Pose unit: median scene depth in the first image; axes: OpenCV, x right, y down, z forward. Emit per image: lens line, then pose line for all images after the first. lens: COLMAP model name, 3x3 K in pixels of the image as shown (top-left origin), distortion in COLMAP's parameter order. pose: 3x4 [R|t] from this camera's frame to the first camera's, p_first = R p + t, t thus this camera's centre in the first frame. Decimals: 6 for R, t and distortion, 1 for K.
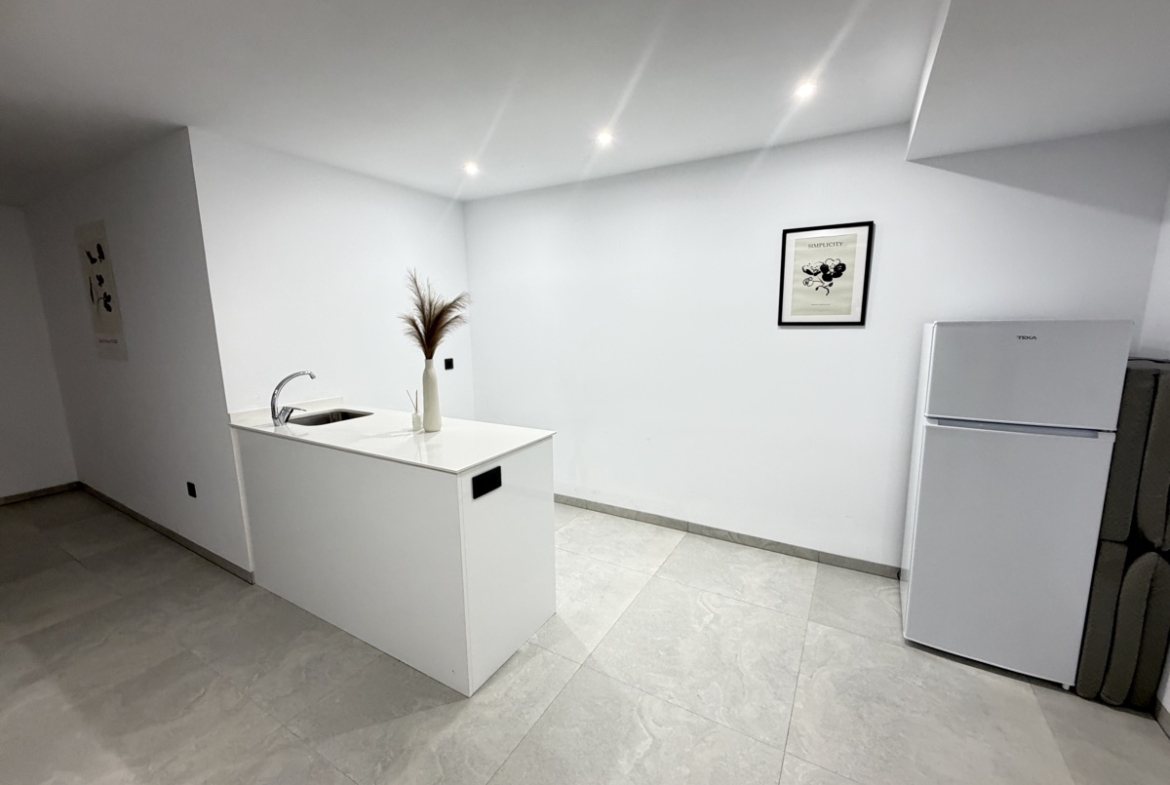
lens RADIAL K [[465.8, 0, 580.4], [0, 465.8, 391.4], [0, 0, 1]] dist [-0.000819, 0.000145]
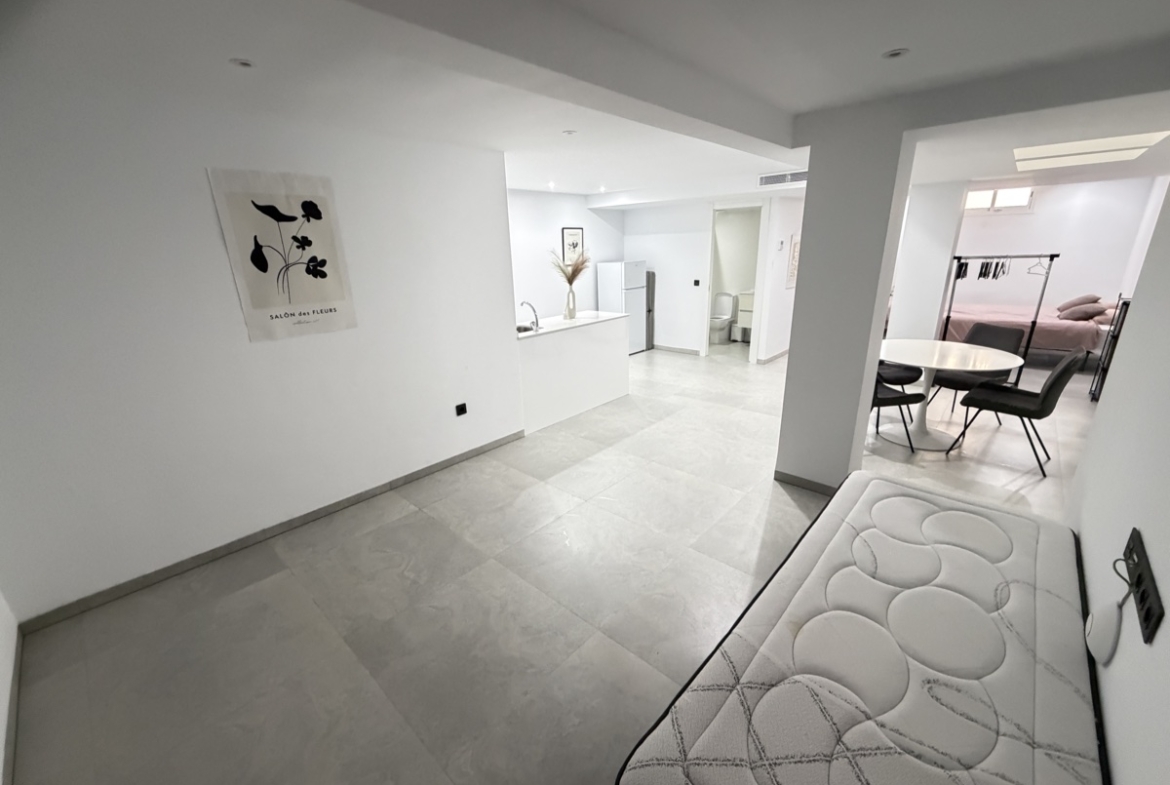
lens RADIAL K [[468.6, 0, 583.4], [0, 468.6, 394.5], [0, 0, 1]] dist [0.000890, -0.000014]
pose [[0.203652, -0.290247, 0.935031, -2.332784], [0.182784, 0.949525, 0.254936, -0.121526], [-0.961829, 0.118990, 0.246425, 0.395778]]
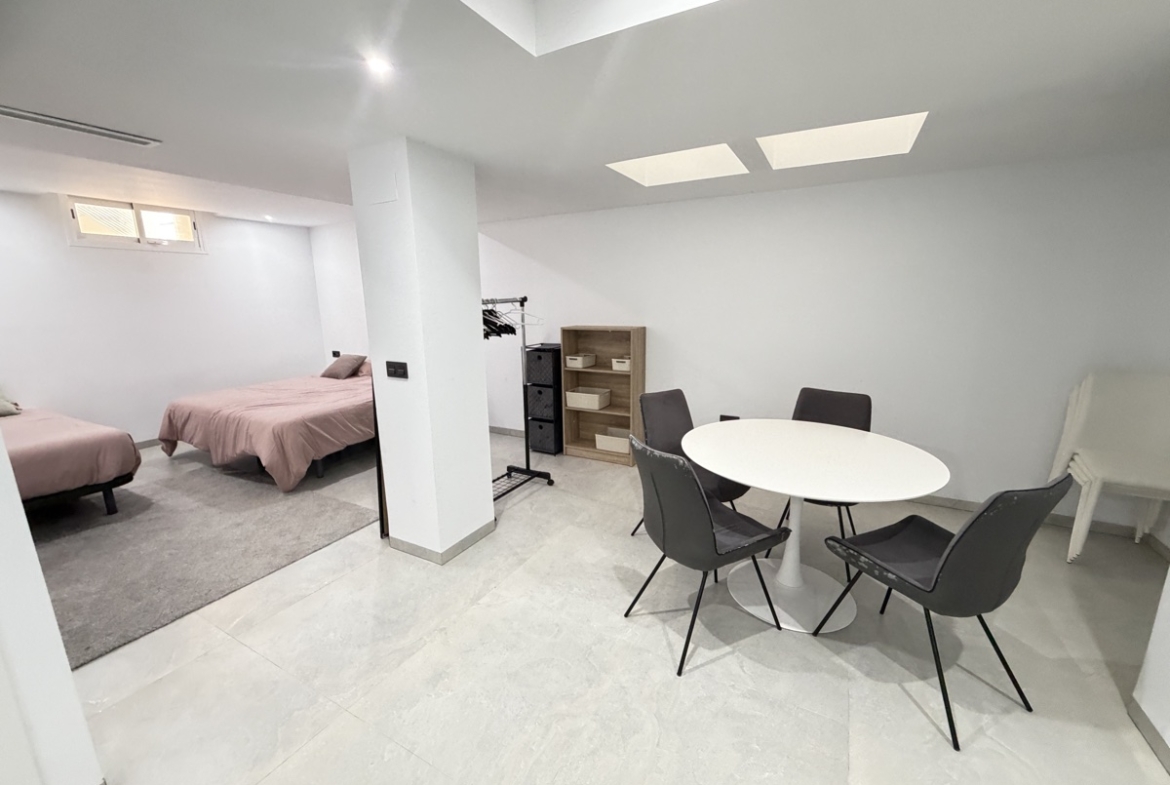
lens RADIAL K [[468.6, 0, 583.4], [0, 468.6, 394.5], [0, 0, 1]] dist [0.000890, -0.000014]
pose [[-0.999053, 0.032702, -0.028707, -0.117254], [0.020180, 0.932664, 0.360182, -0.065163], [0.038552, 0.359262, -0.932440, 0.418559]]
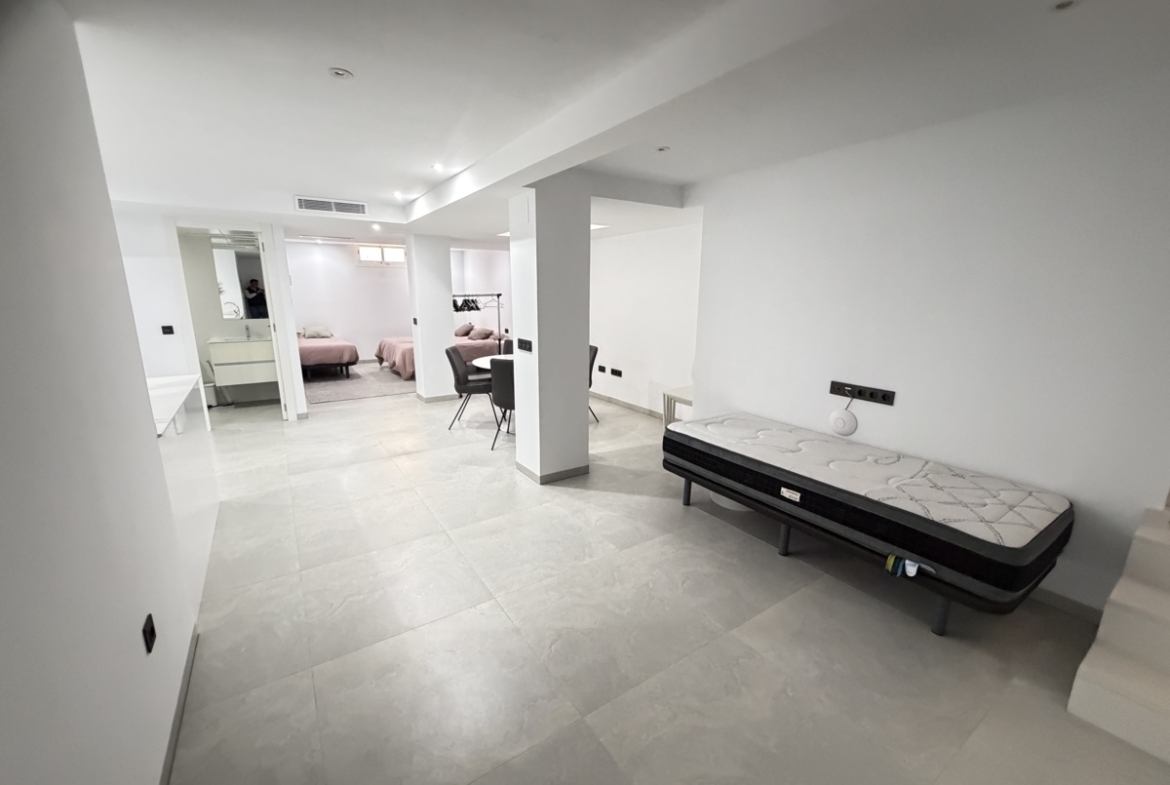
lens RADIAL K [[468.6, 0, 583.4], [0, 468.6, 394.5], [0, 0, 1]] dist [0.000890, -0.000014]
pose [[-0.901693, -0.085473, 0.423844, -1.714853], [0.075453, 0.934118, 0.348898, -0.210842], [-0.425742, 0.346579, -0.835839, 1.337395]]
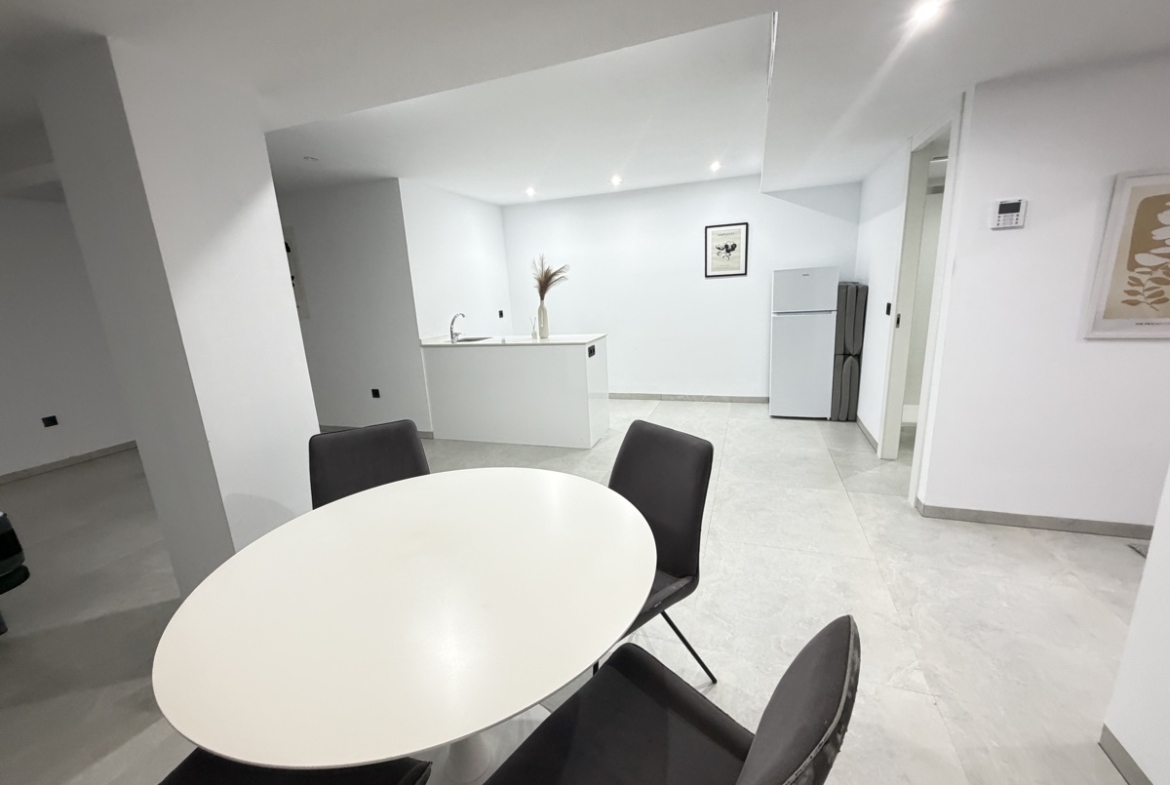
lens RADIAL K [[452.4, 0, 585.9], [0, 452.4, 387.1], [0, 0, 1]] dist [0.000279, 0.000028]
pose [[0.980172, -0.083189, 0.179842, -0.463929], [0.073409, 0.995472, 0.060379, 0.172670], [-0.184051, -0.045980, 0.981841, -0.816539]]
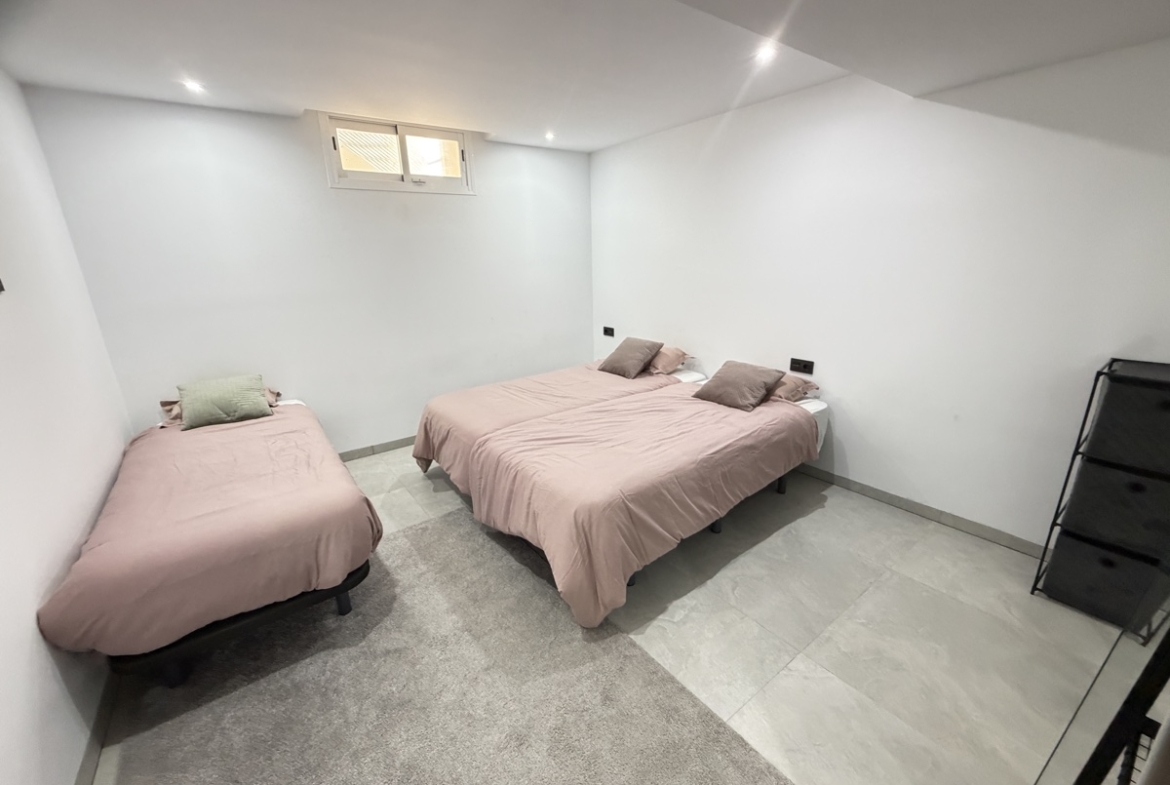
lens RADIAL K [[468.6, 0, 583.4], [0, 468.6, 394.5], [0, 0, 1]] dist [0.000890, -0.000014]
pose [[-0.924625, -0.073687, 0.373683, 0.521440], [0.099160, 0.900703, 0.422967, 0.043812], [-0.367744, 0.428141, -0.825506, -0.394575]]
